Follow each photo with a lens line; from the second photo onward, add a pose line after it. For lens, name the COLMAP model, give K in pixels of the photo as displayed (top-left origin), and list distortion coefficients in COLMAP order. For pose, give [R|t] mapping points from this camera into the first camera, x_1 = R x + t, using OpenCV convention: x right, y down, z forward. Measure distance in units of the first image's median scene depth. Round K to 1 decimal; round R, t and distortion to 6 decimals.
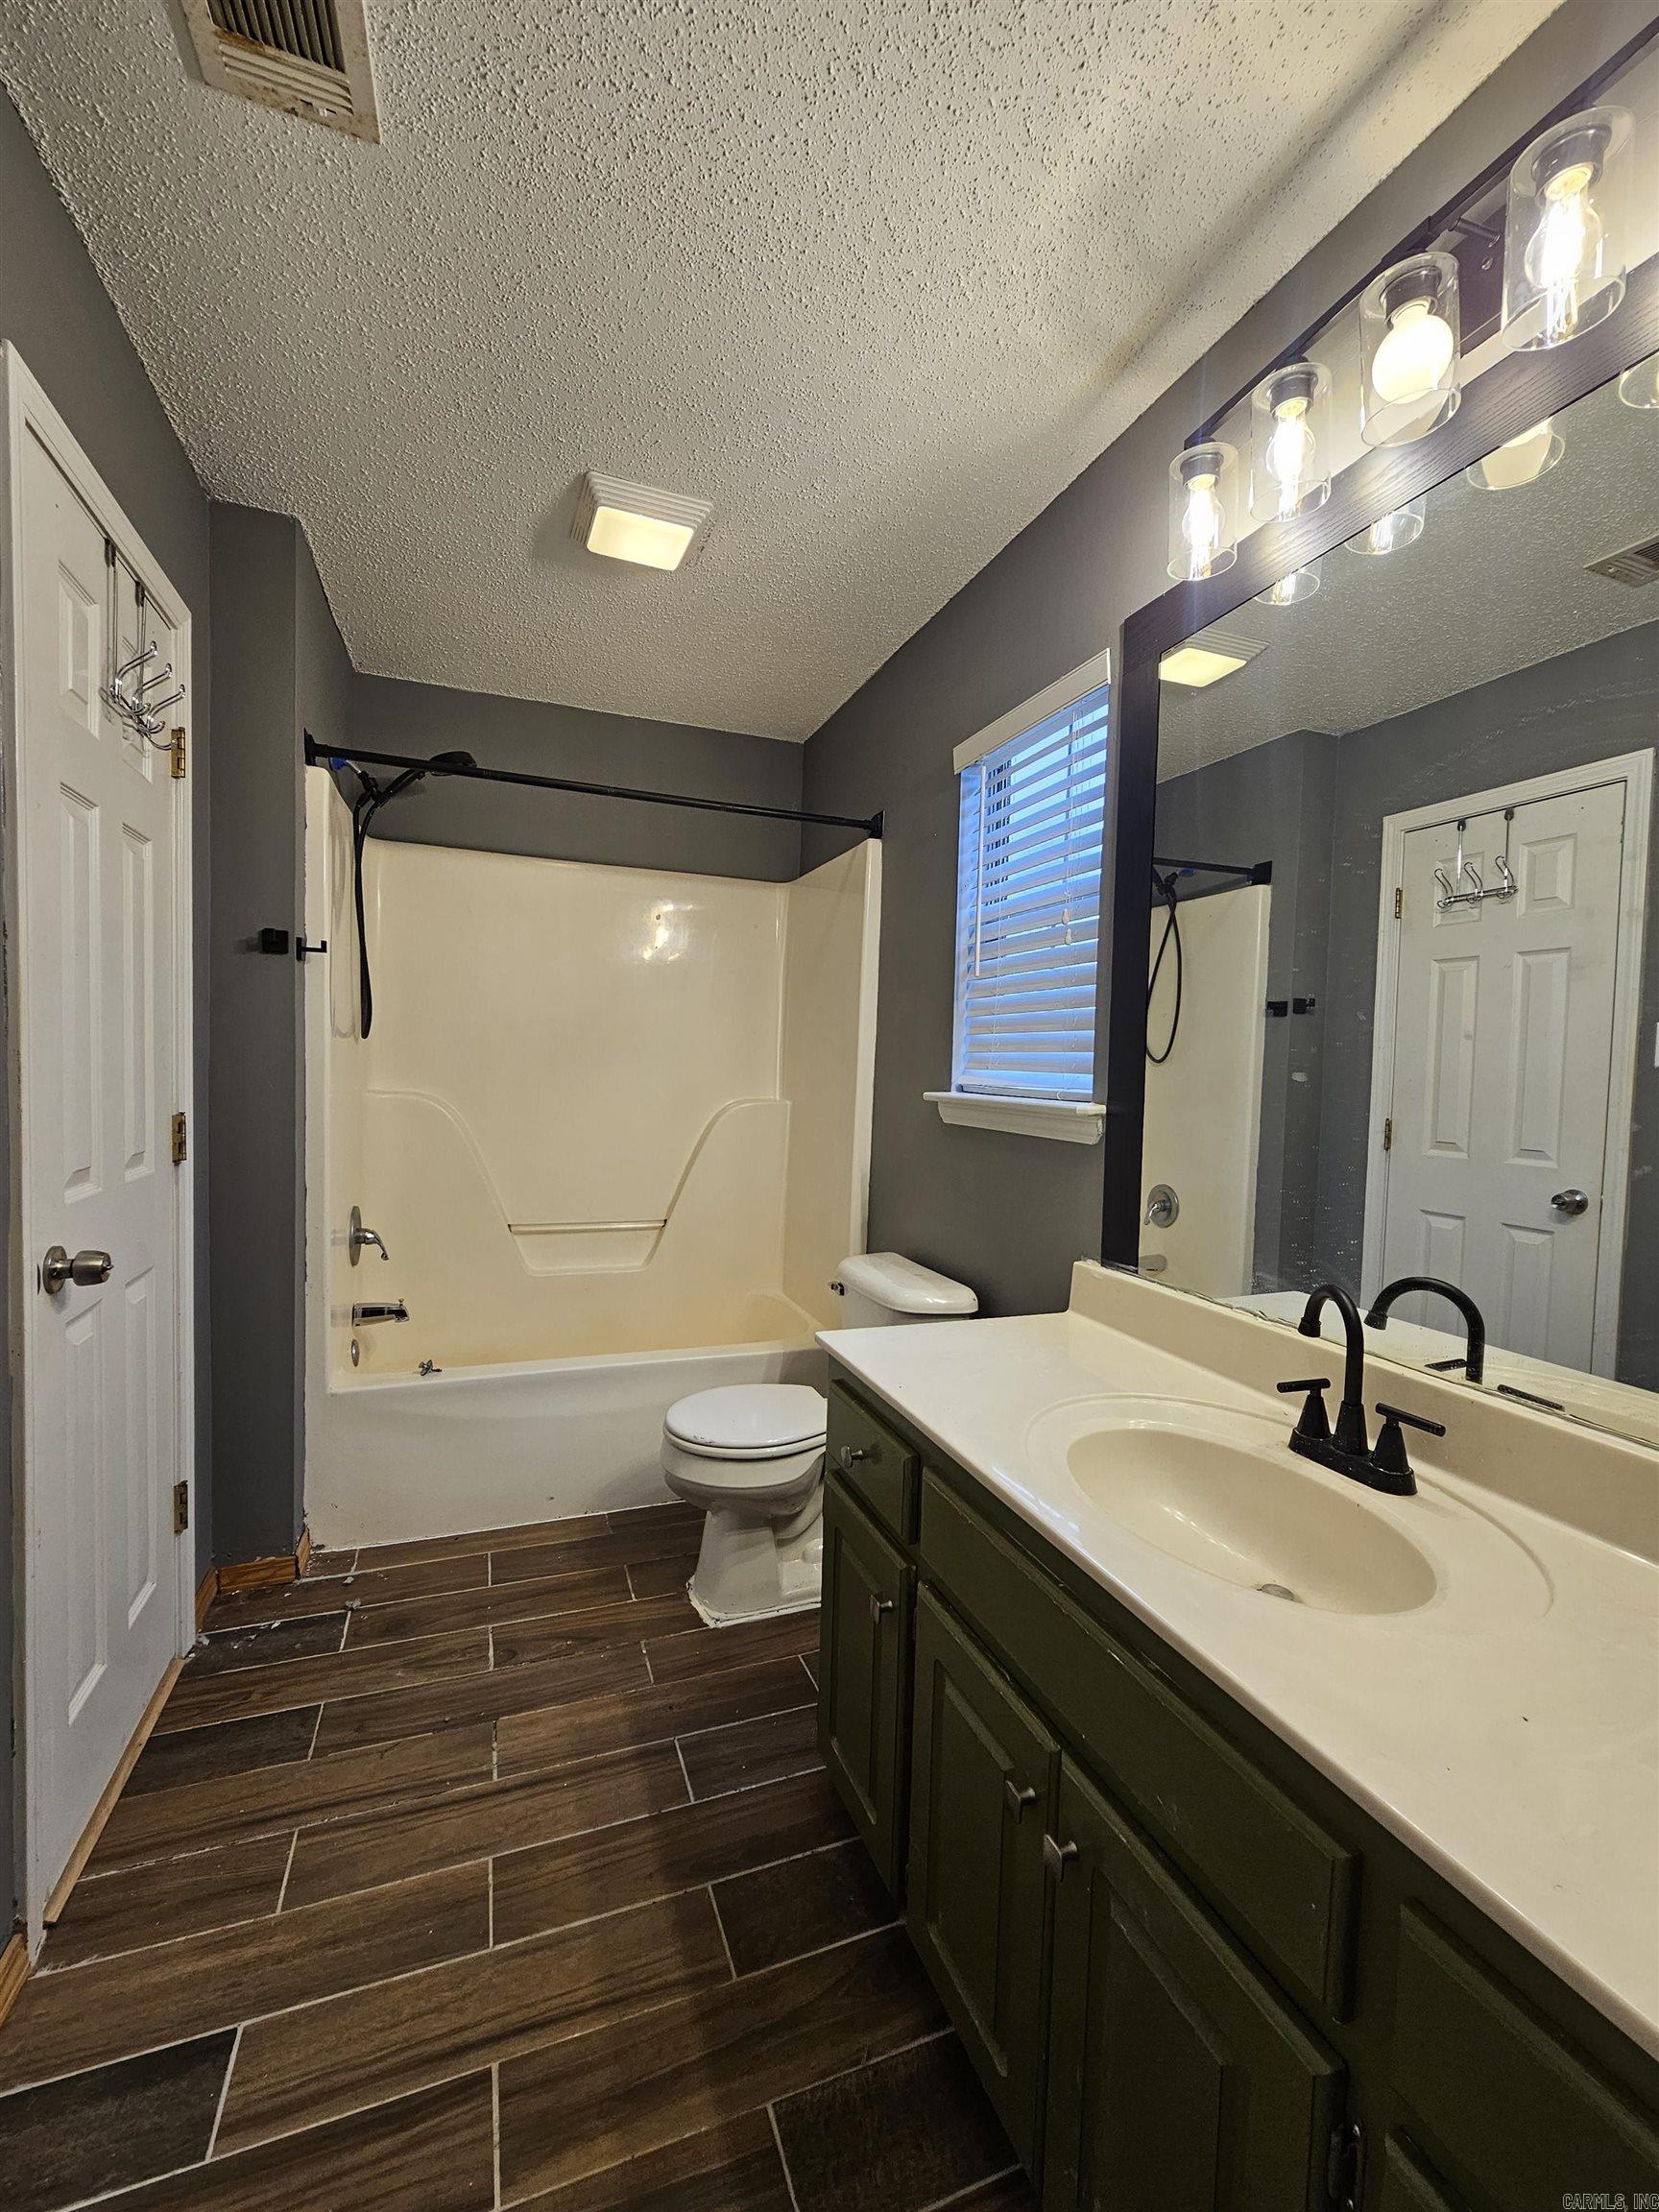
lens RADIAL K [[909.2, 0, 829.5], [0, 909.2, 1106.0], [0, 0, 1]] dist [-0.003584, -0.001417]
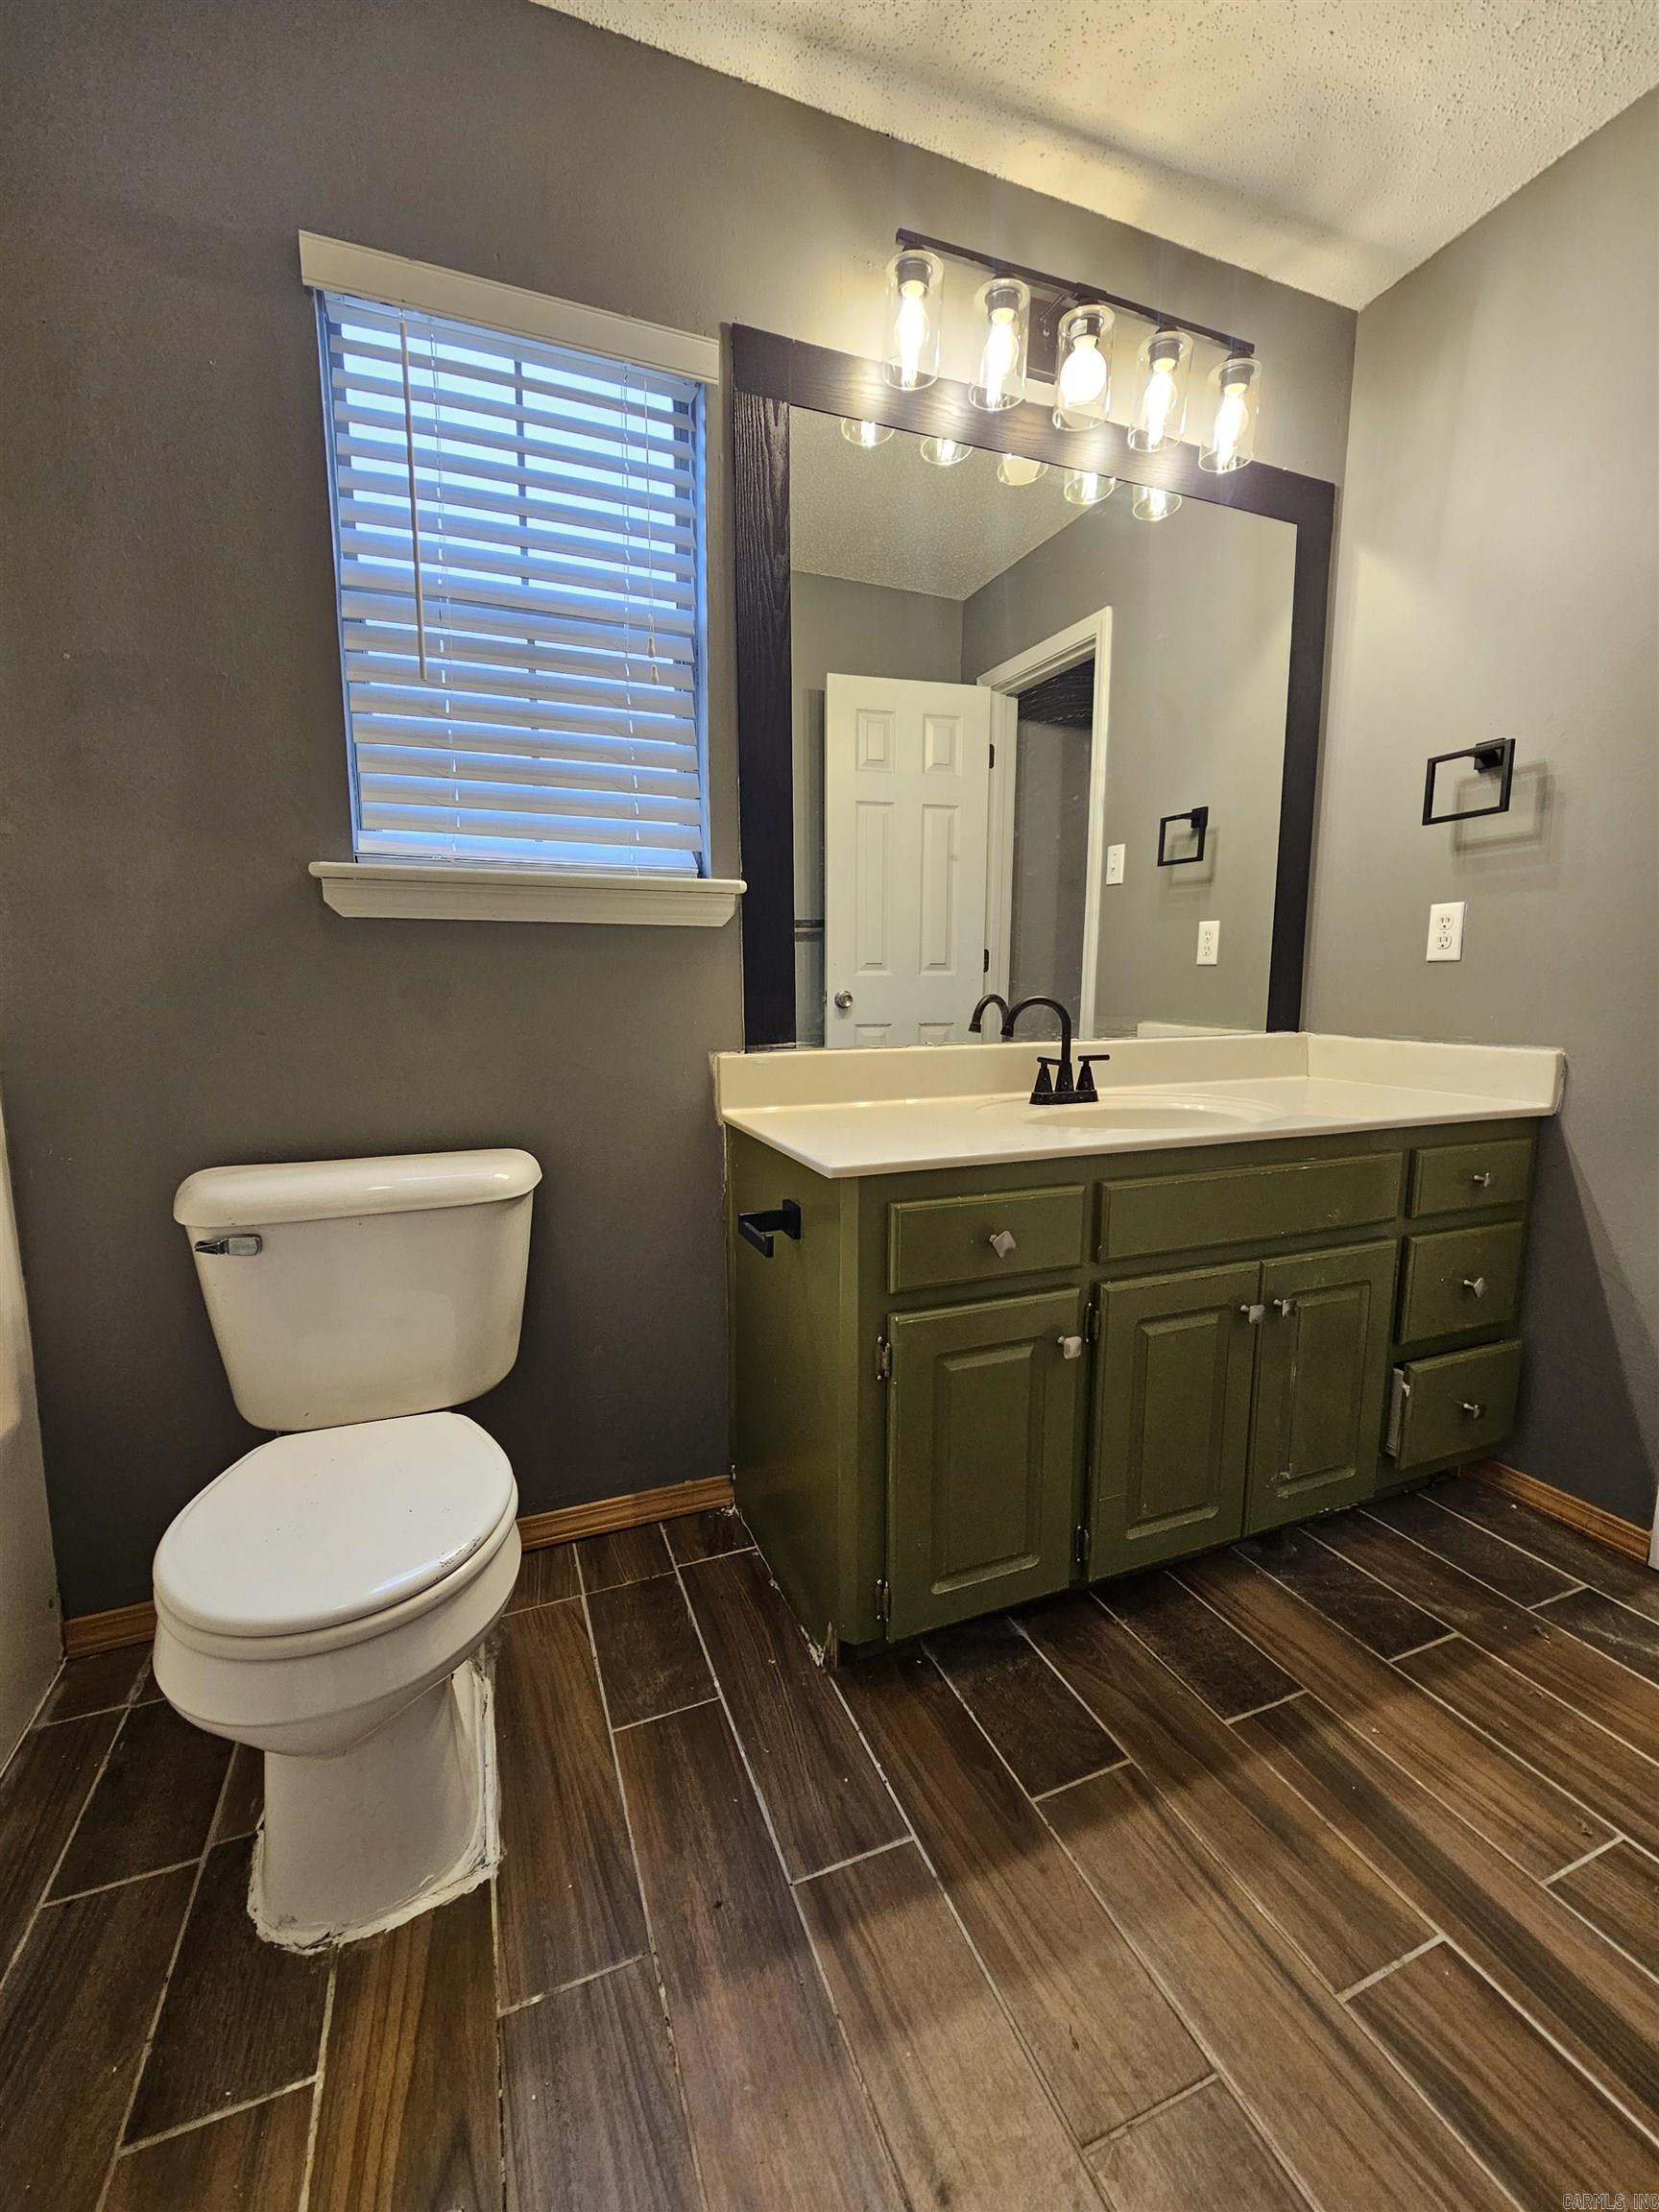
lens RADIAL K [[909.2, 0, 829.5], [0, 909.2, 1106.0], [0, 0, 1]] dist [-0.003584, -0.001417]
pose [[-0.020515, -0.165394, 0.986014, -0.813661], [0.041355, 0.985237, 0.166124, 0.091242], [-0.998934, 0.044185, -0.013373, 1.133330]]
